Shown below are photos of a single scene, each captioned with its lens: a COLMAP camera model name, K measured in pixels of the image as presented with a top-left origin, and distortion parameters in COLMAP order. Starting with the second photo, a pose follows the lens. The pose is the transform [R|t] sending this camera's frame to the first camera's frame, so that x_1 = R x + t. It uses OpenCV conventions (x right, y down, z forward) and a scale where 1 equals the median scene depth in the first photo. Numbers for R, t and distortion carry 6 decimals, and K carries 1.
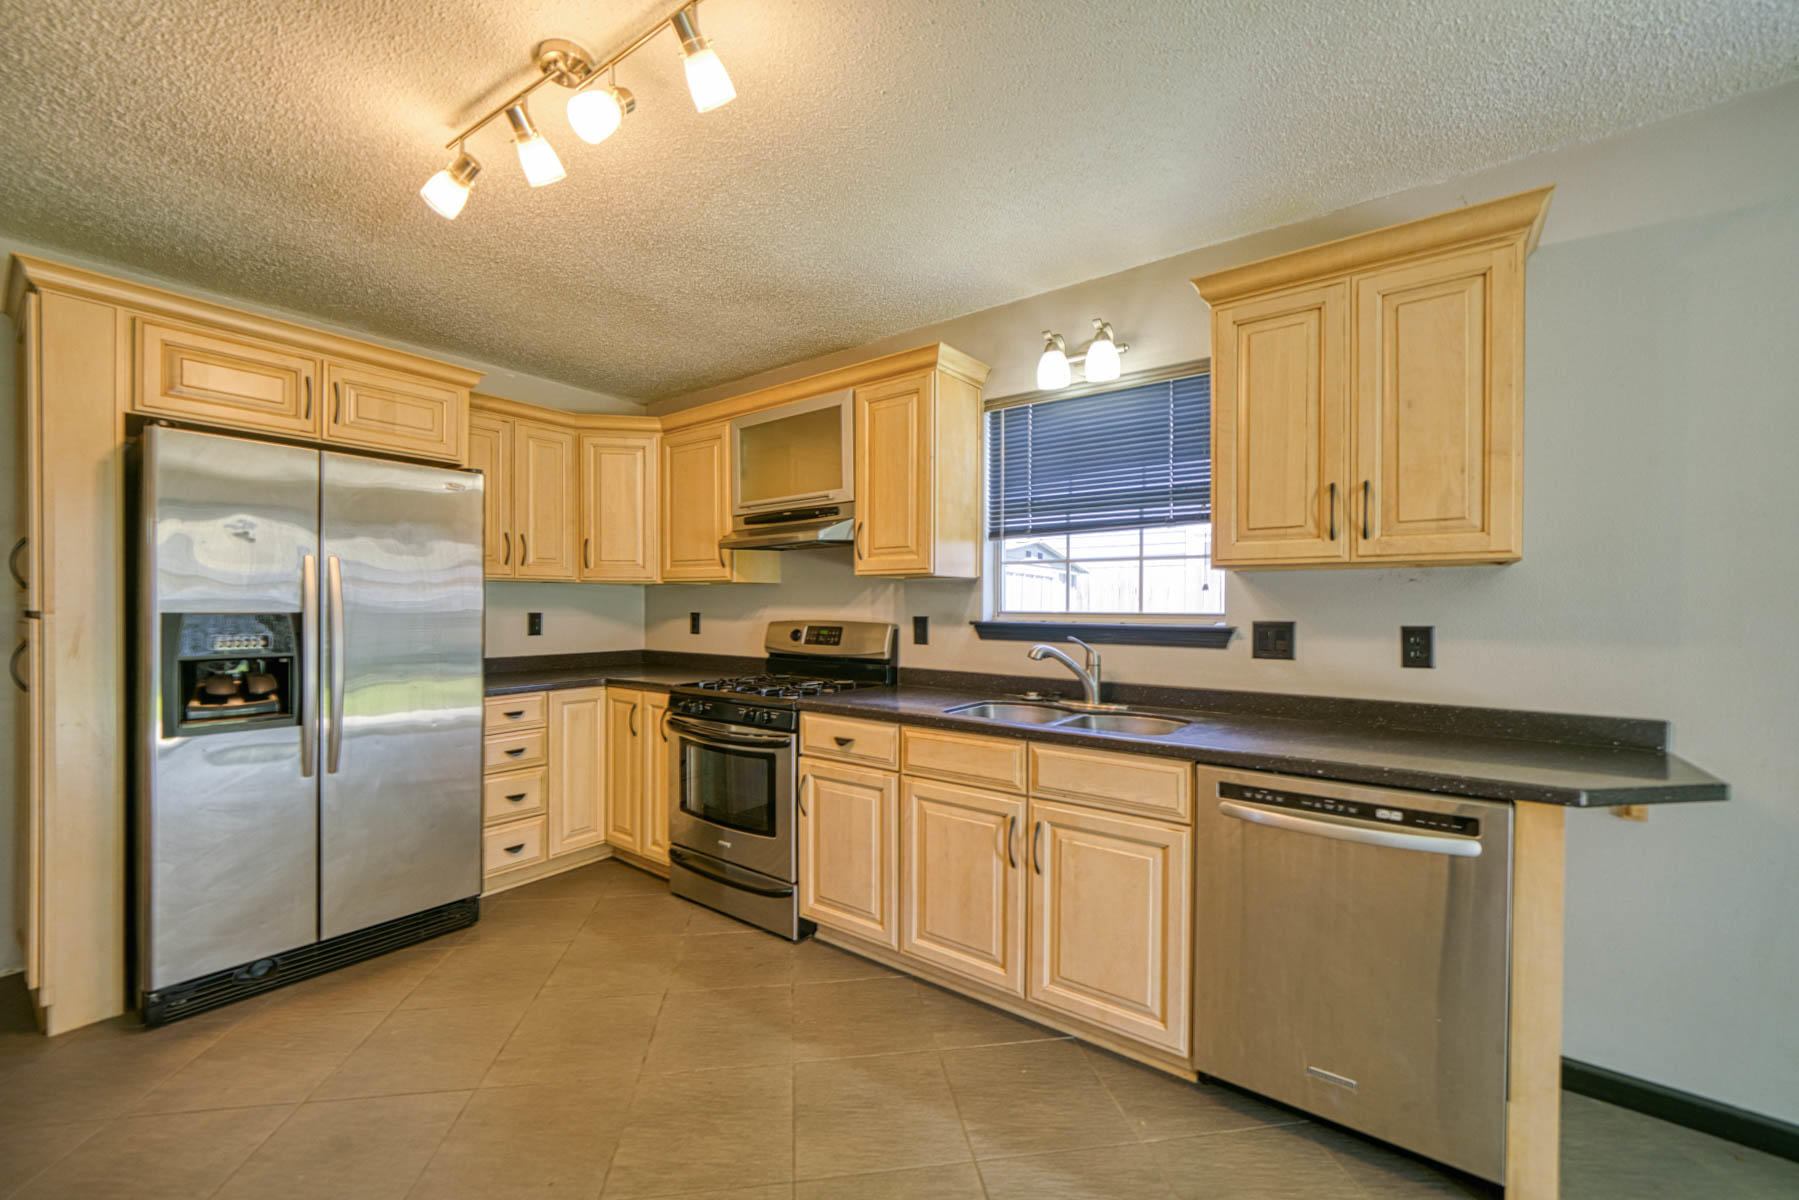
lens RADIAL K [[705.3, 0, 898.9], [0, 705.3, 604.9], [0, 0, 1]] dist [-0.007288, 0.001855]
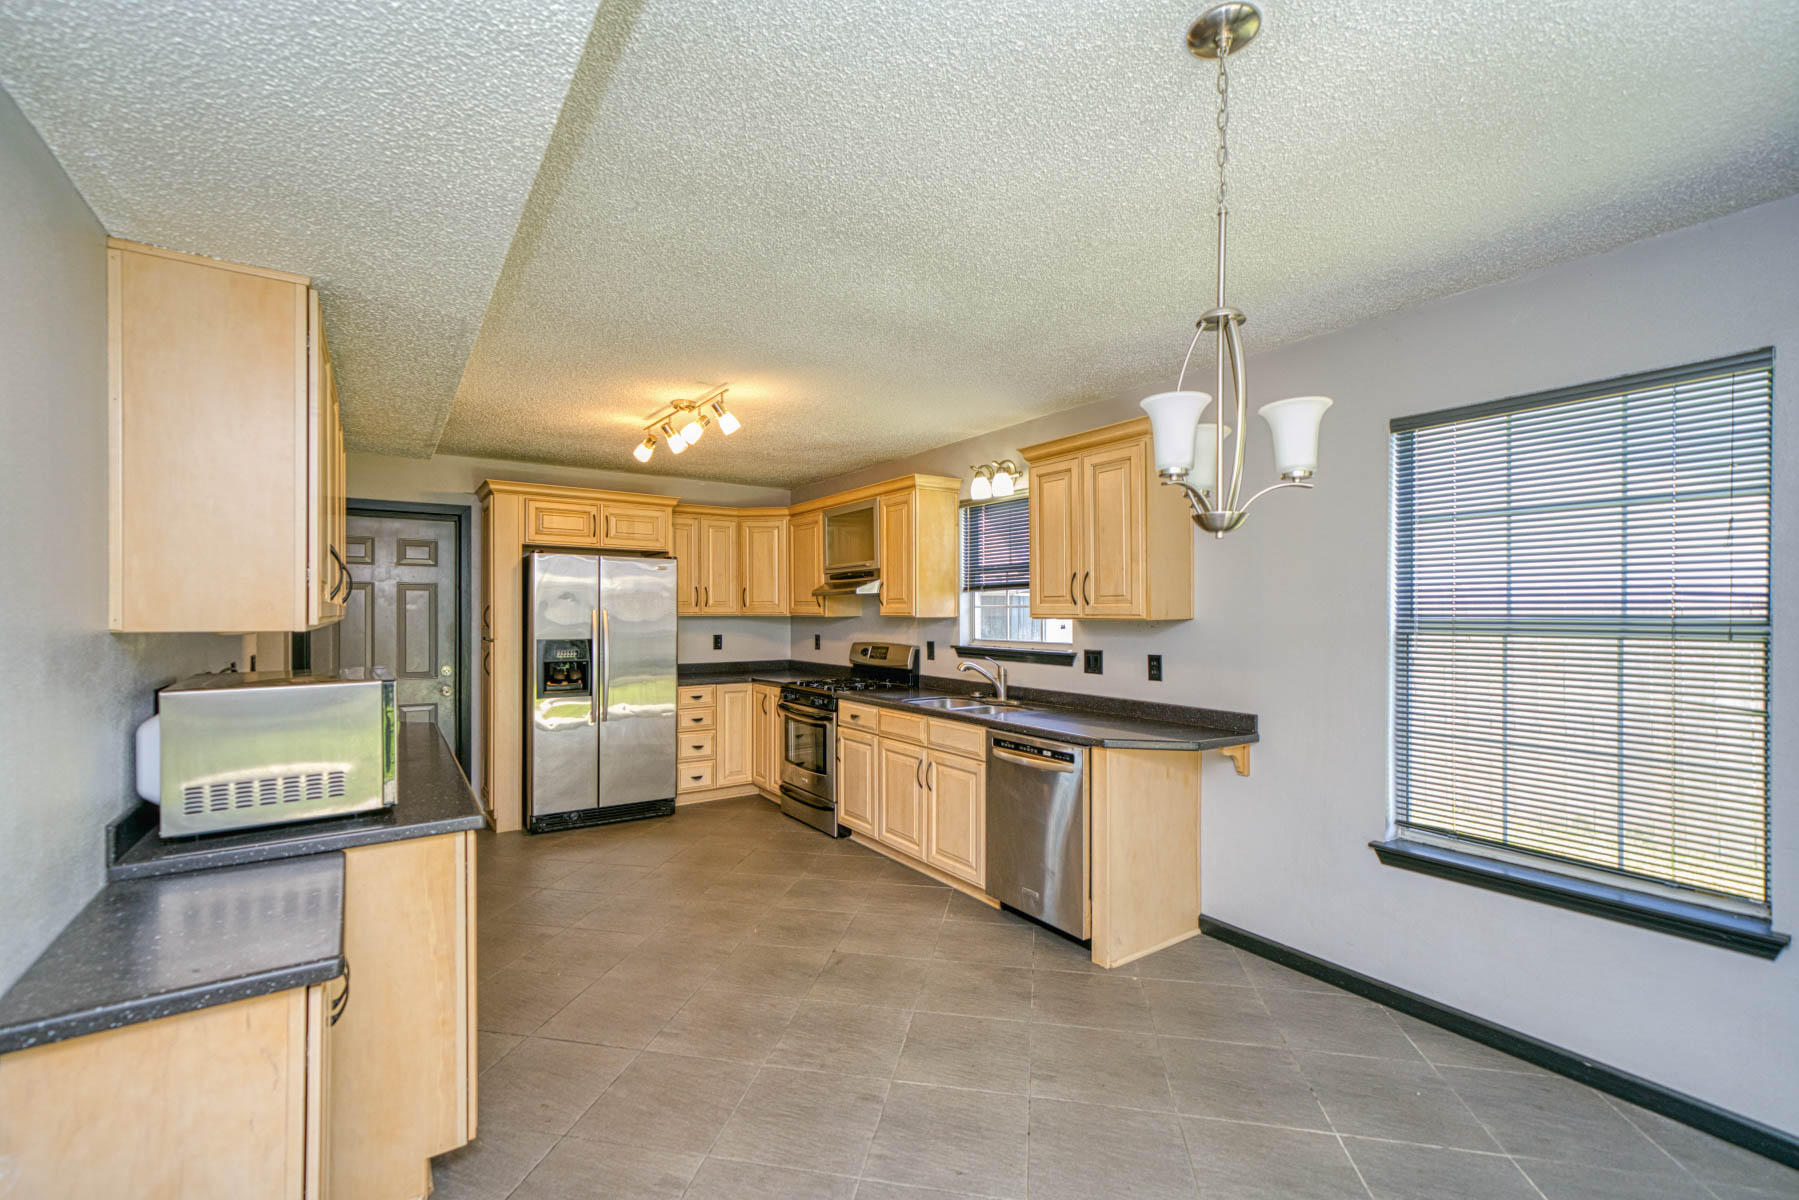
lens RADIAL K [[758.1, 0, 901.7], [0, 758.1, 606.5], [0, 0, 1]] dist [0.000791, -0.000133]
pose [[0.947860, -0.005546, -0.318638, 0.565610], [0.003324, 0.999966, -0.007515, -0.053163], [0.318669, 0.006064, 0.947847, -0.639963]]
